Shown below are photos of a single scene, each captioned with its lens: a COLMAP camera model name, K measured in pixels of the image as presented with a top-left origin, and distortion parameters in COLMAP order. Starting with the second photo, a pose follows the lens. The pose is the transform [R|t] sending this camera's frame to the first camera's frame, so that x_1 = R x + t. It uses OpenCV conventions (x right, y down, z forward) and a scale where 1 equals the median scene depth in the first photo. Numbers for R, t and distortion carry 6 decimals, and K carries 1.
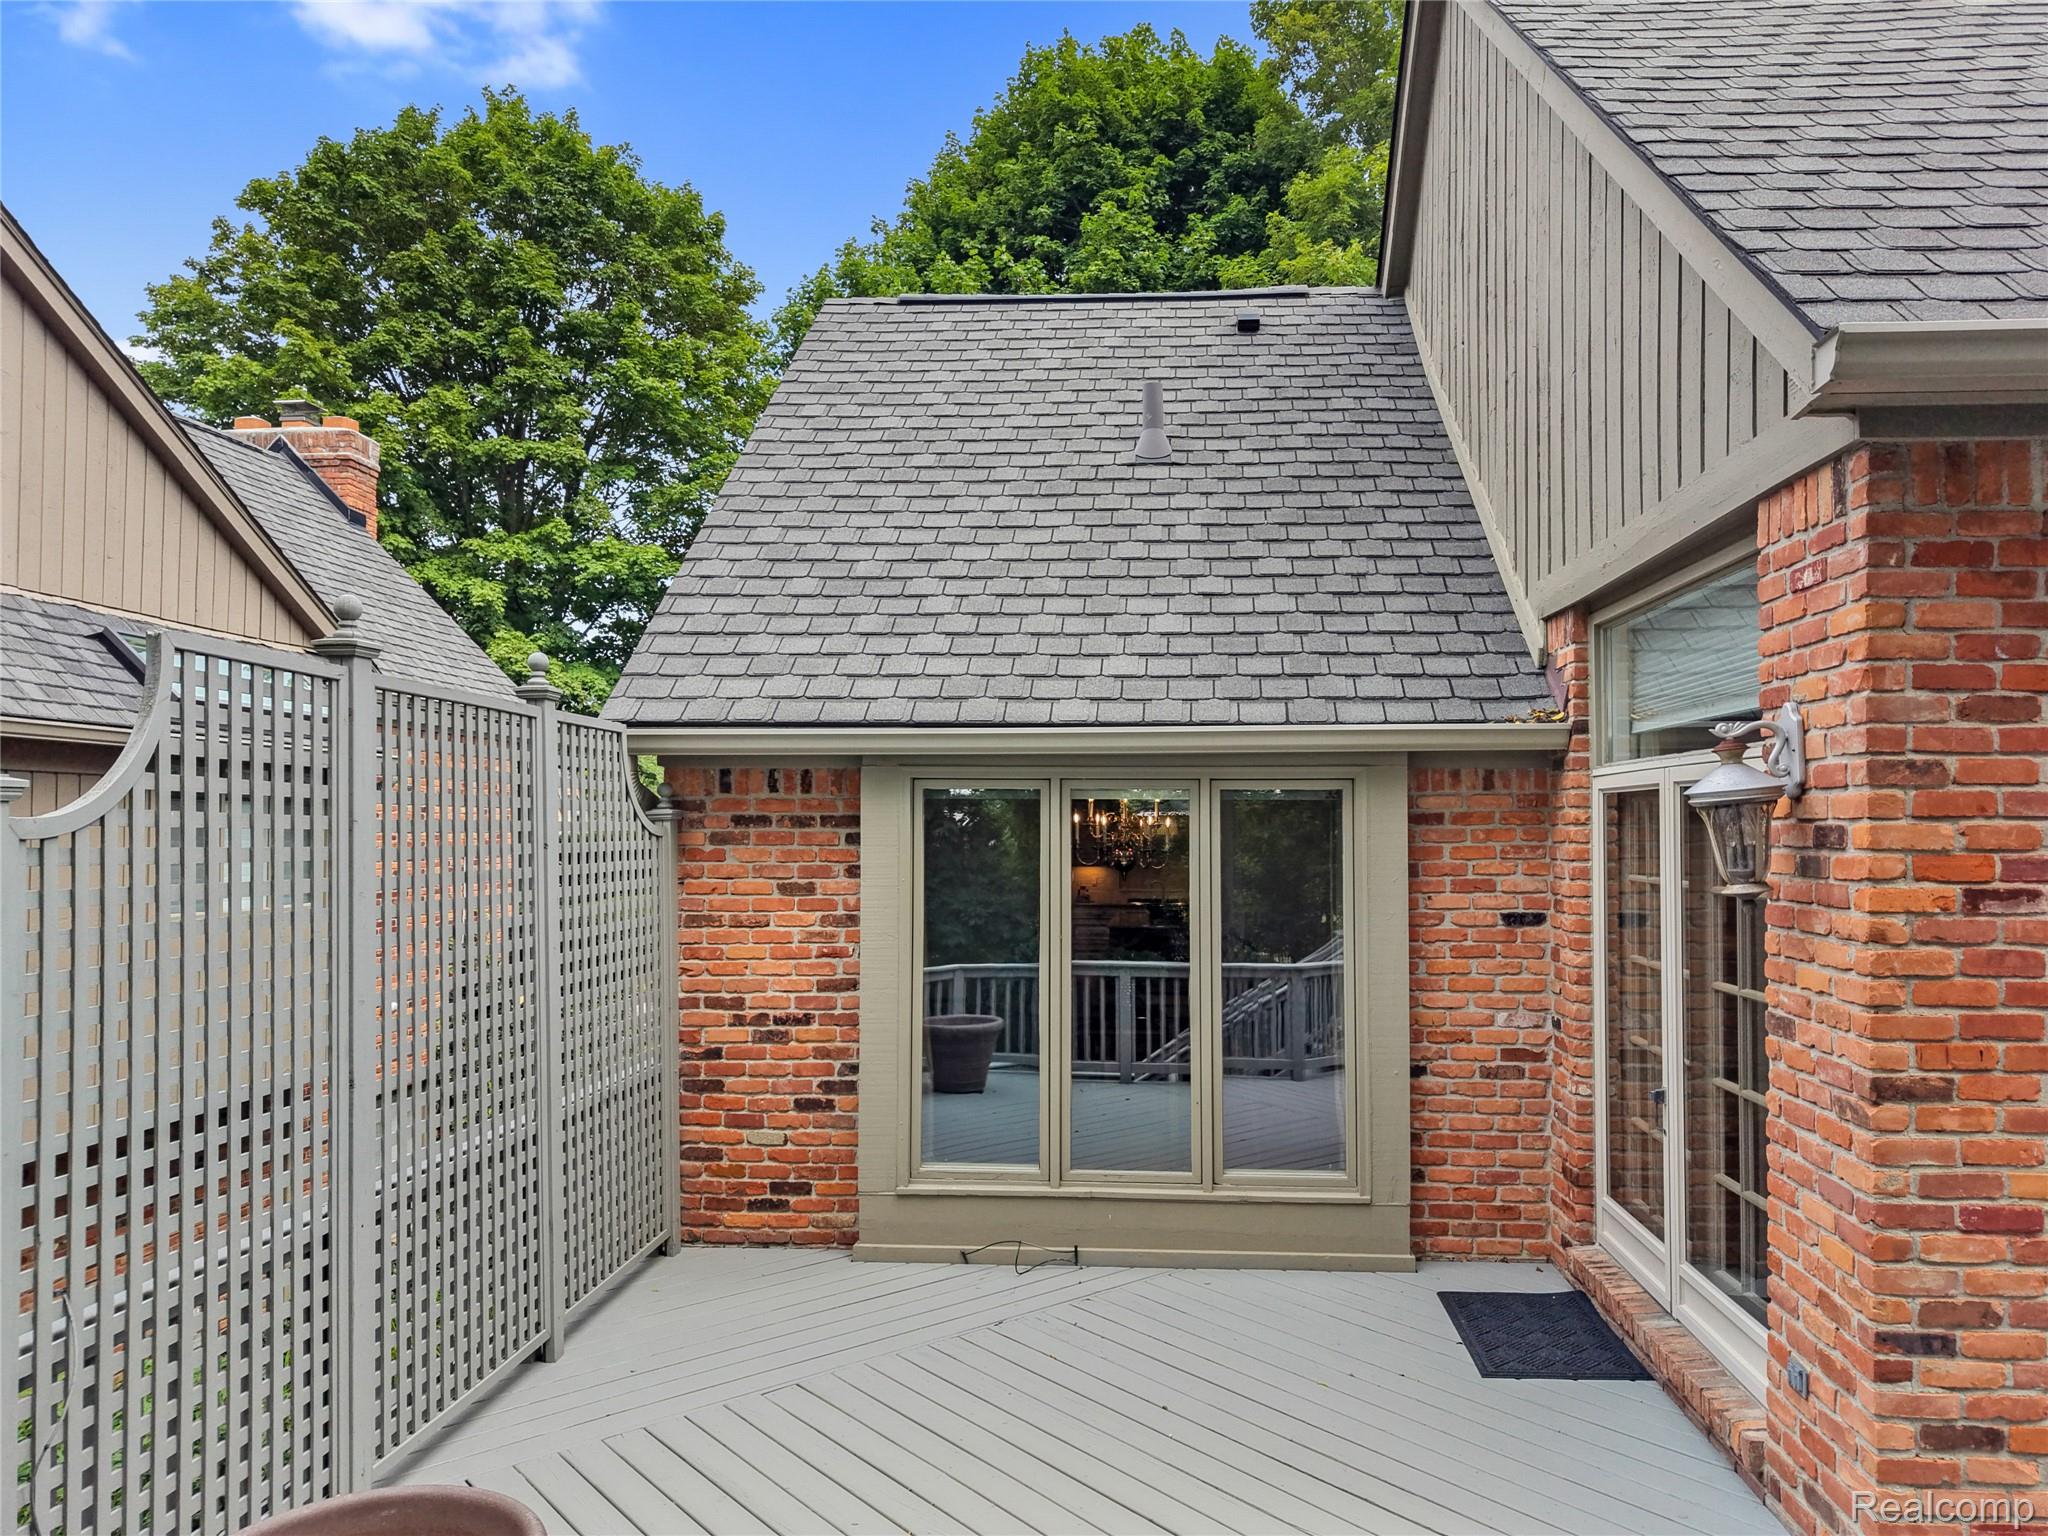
lens RADIAL K [[1426.2, 0, 1041.6], [0, 1426.2, 761.4], [0, 0, 1]] dist [0.017352, -0.004036]
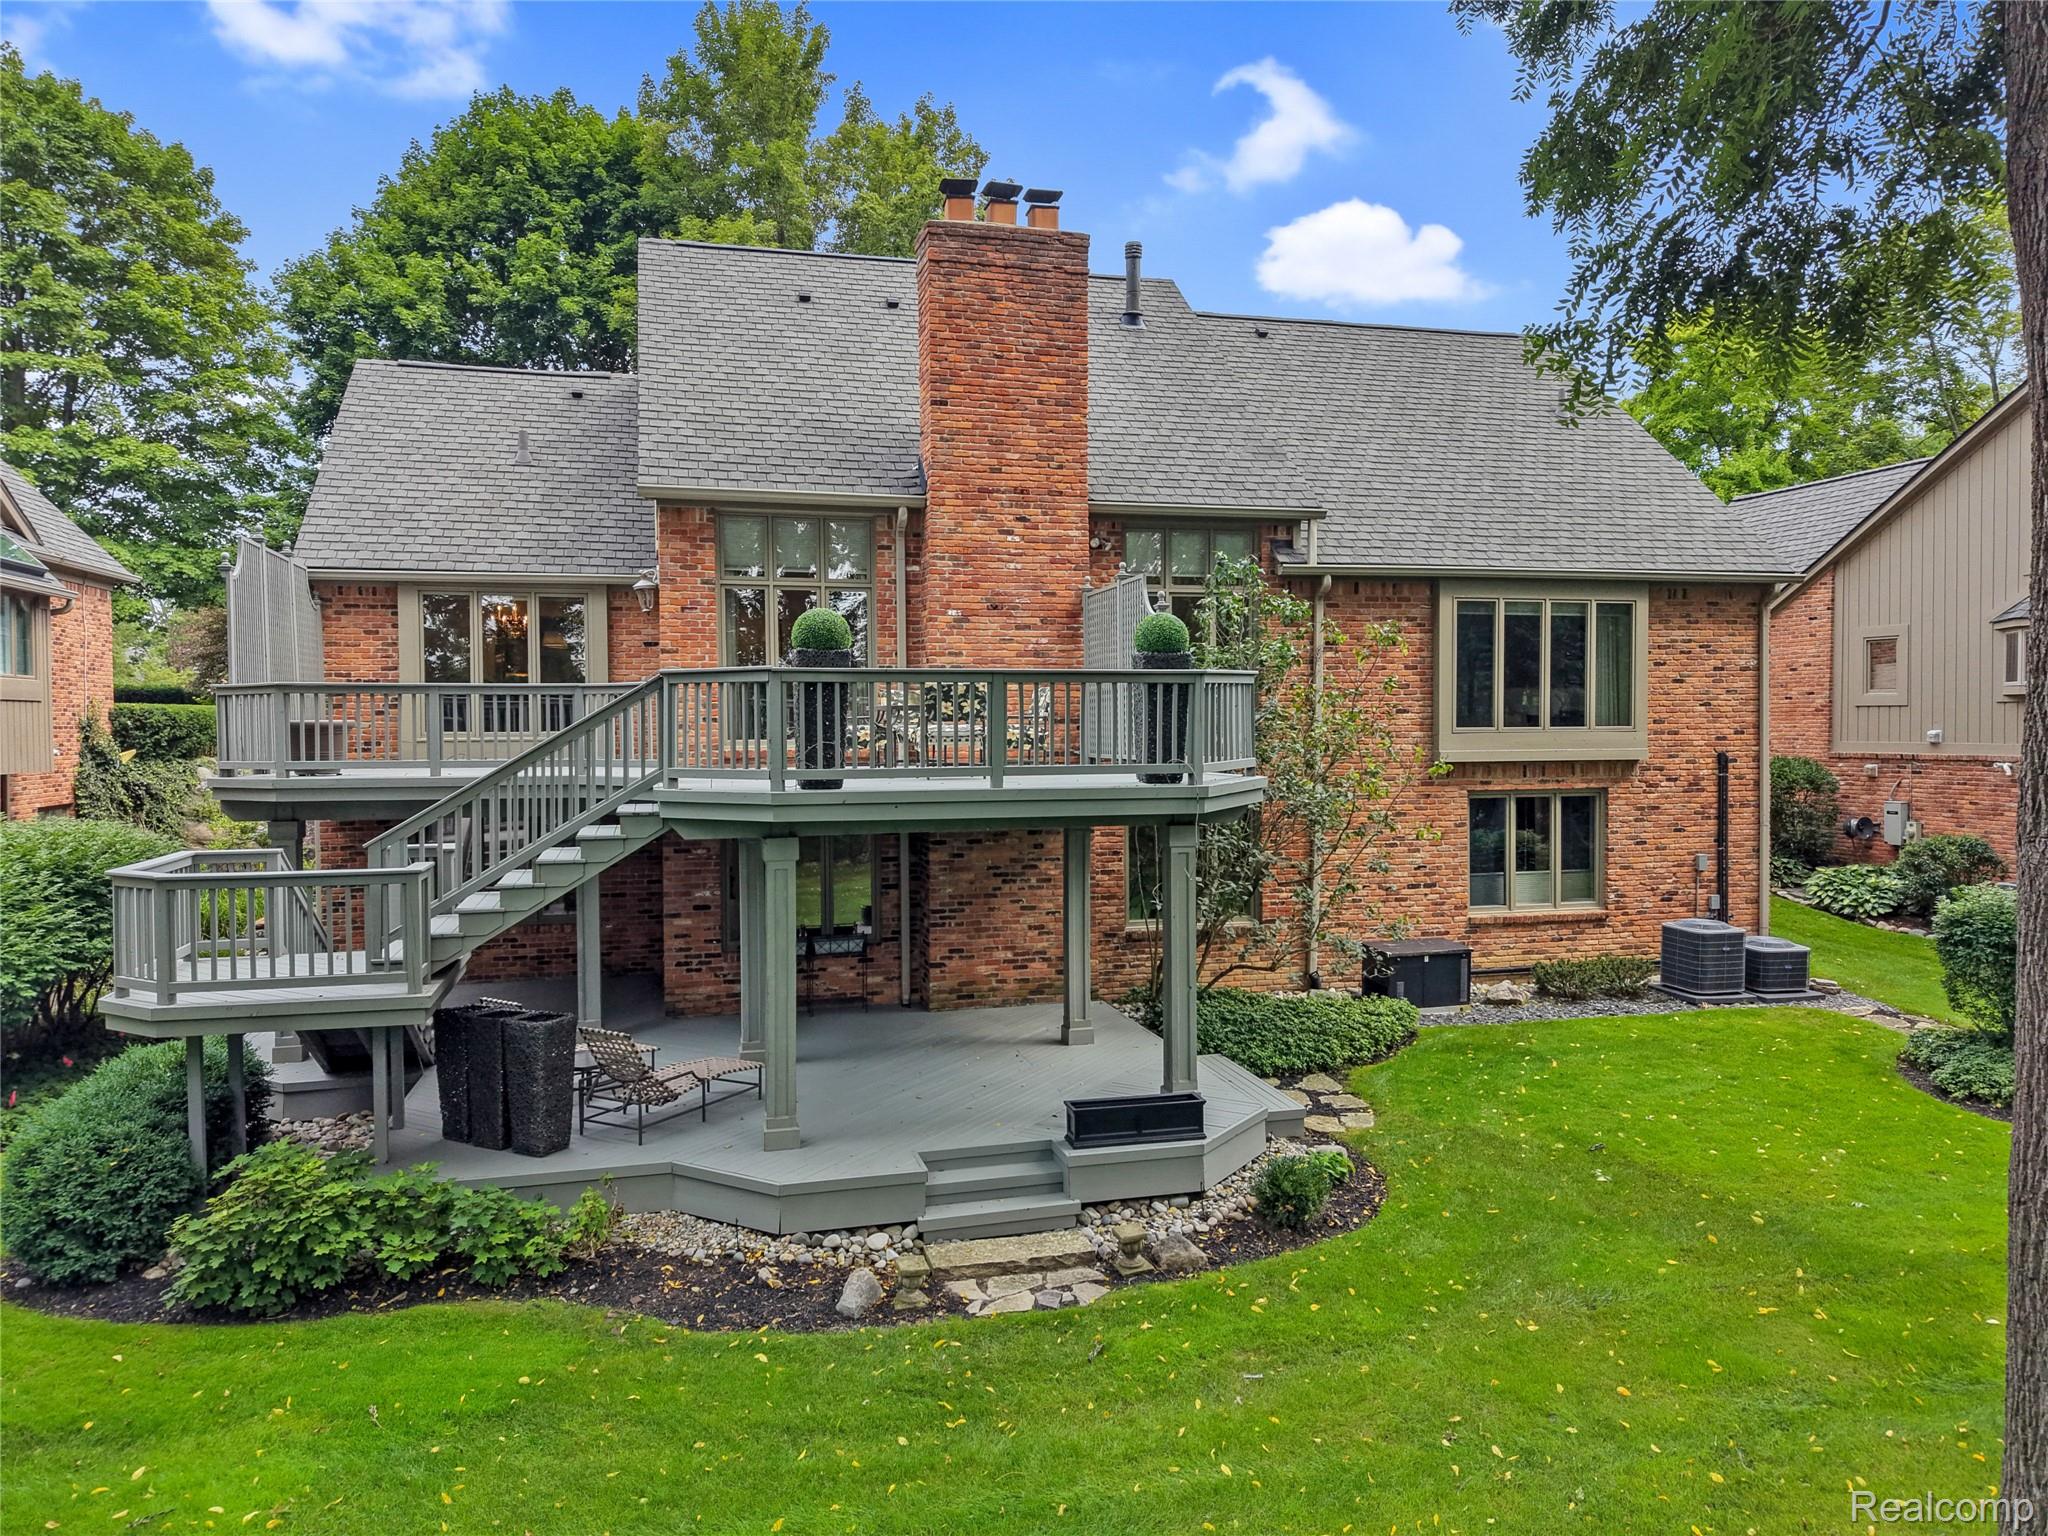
lens RADIAL K [[1426.2, 0, 1023.4], [0, 1426.2, 753.6], [0, 0, 1]] dist [0.017352, -0.004036]
pose [[0.944606, -0.016309, 0.327800, 0.075535], [-0.005877, 0.997764, 0.066577, 0.102448], [-0.328152, -0.064815, 0.942398, -1.500588]]
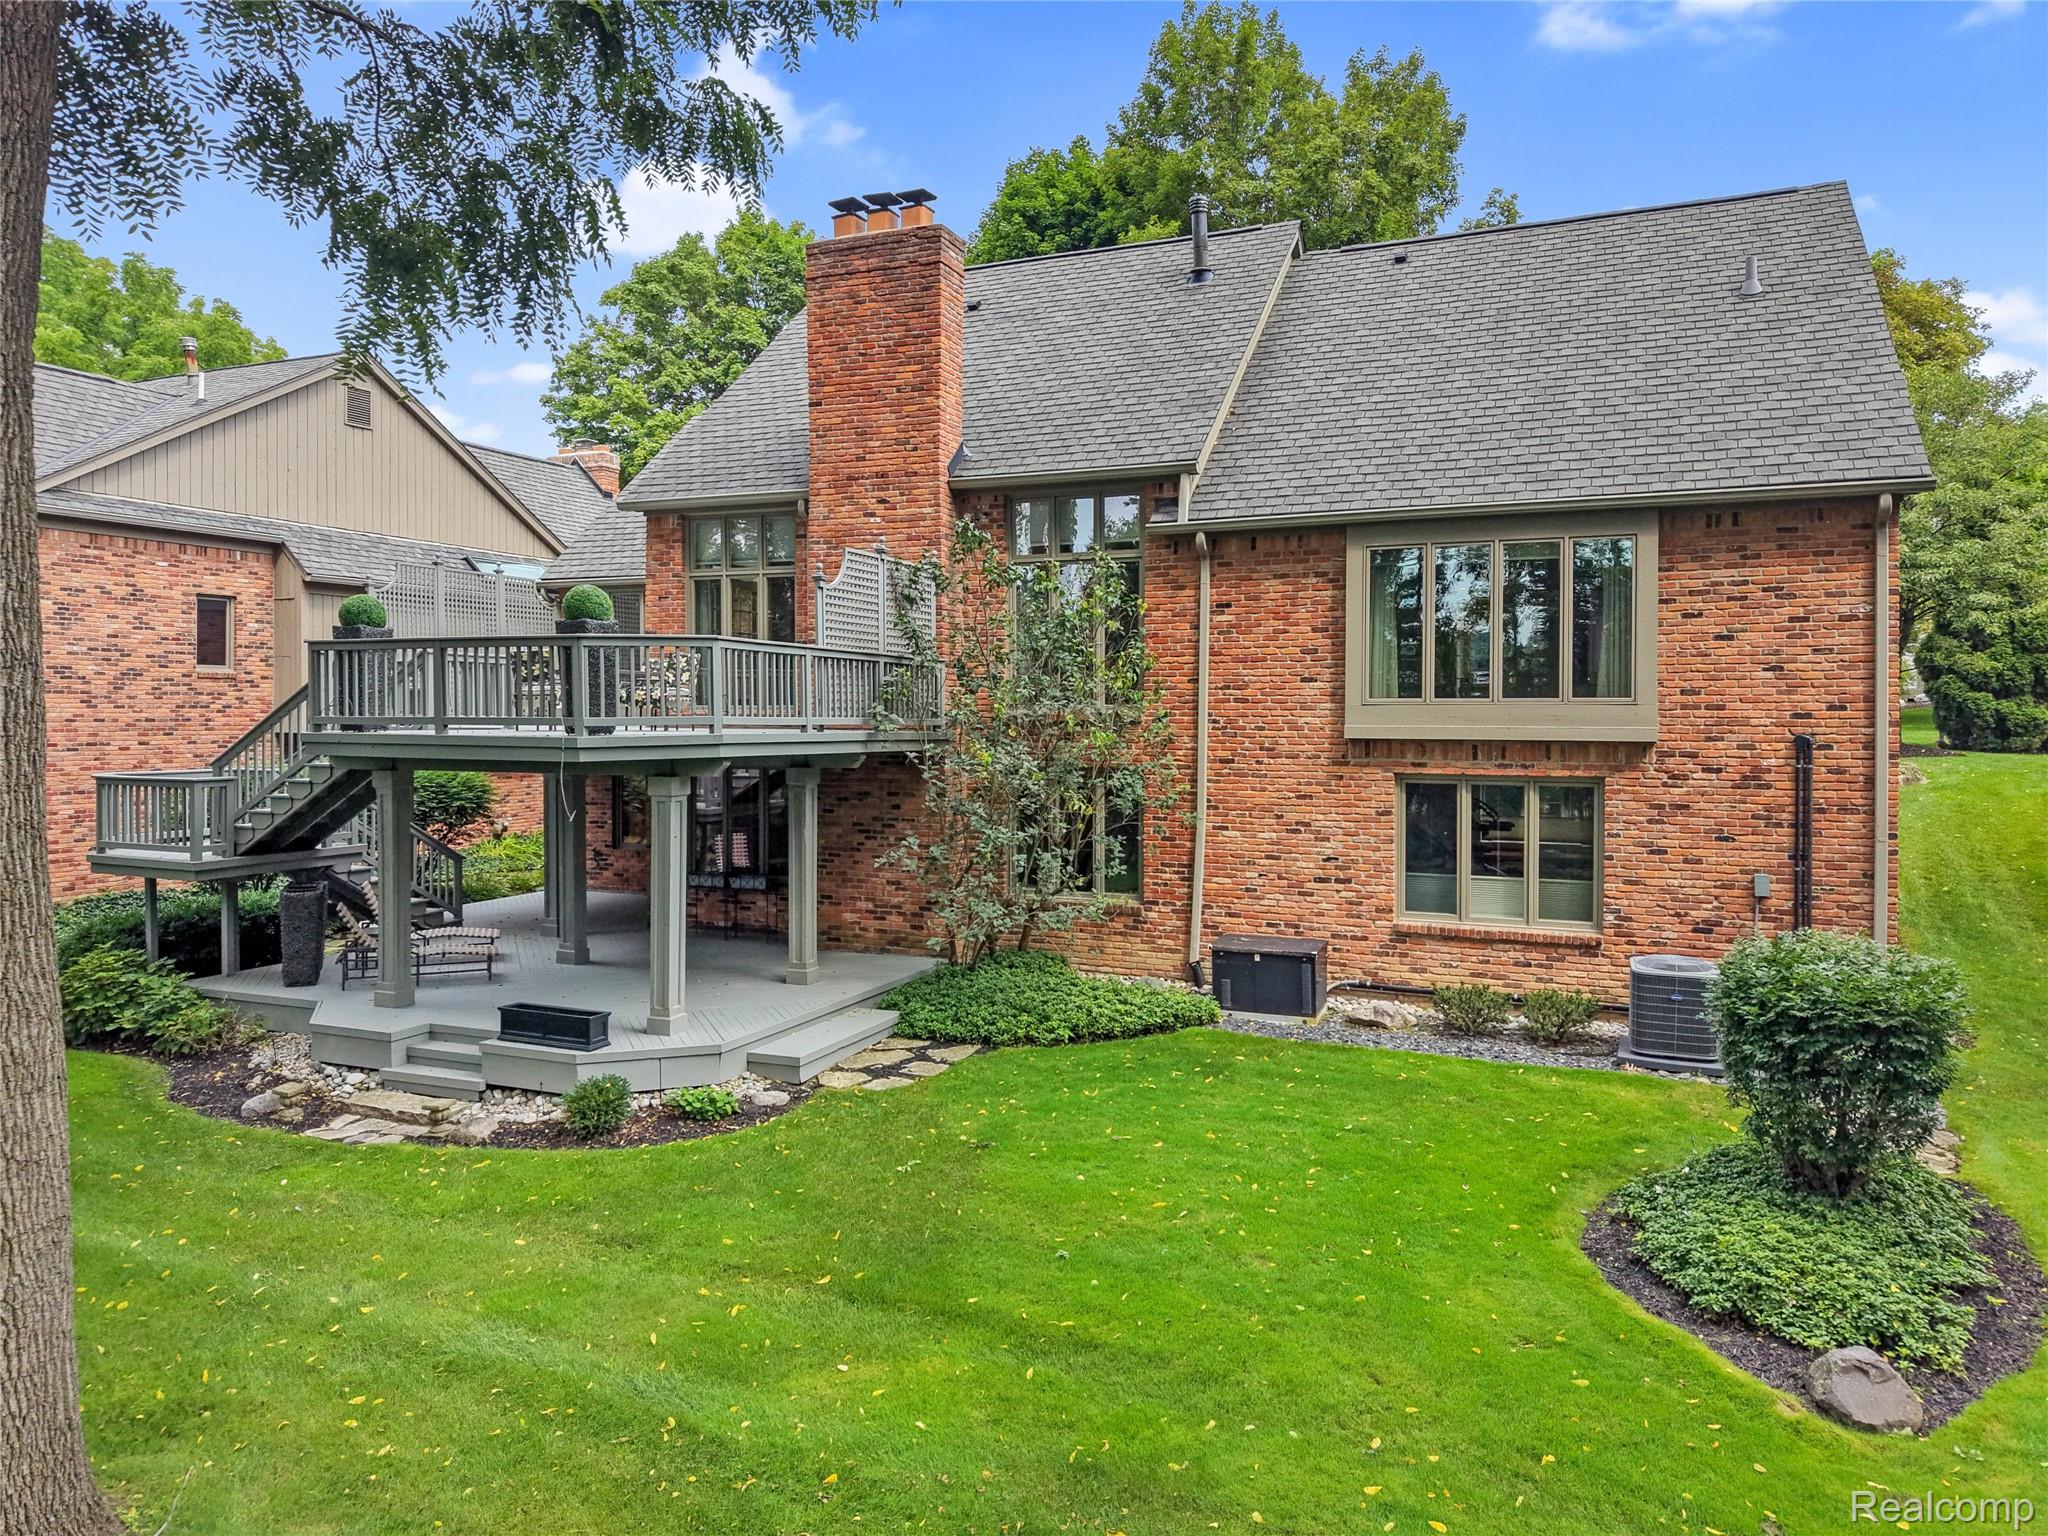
lens RADIAL K [[1426.2, 0, 1010.5], [0, 1426.2, 728.9], [0, 0, 1]] dist [0.017352, -0.004036]
pose [[0.941423, 0.003447, -0.337211, 1.578066], [0.015412, 0.998463, 0.053233, 0.137069], [0.336877, -0.055312, 0.939923, -1.567773]]
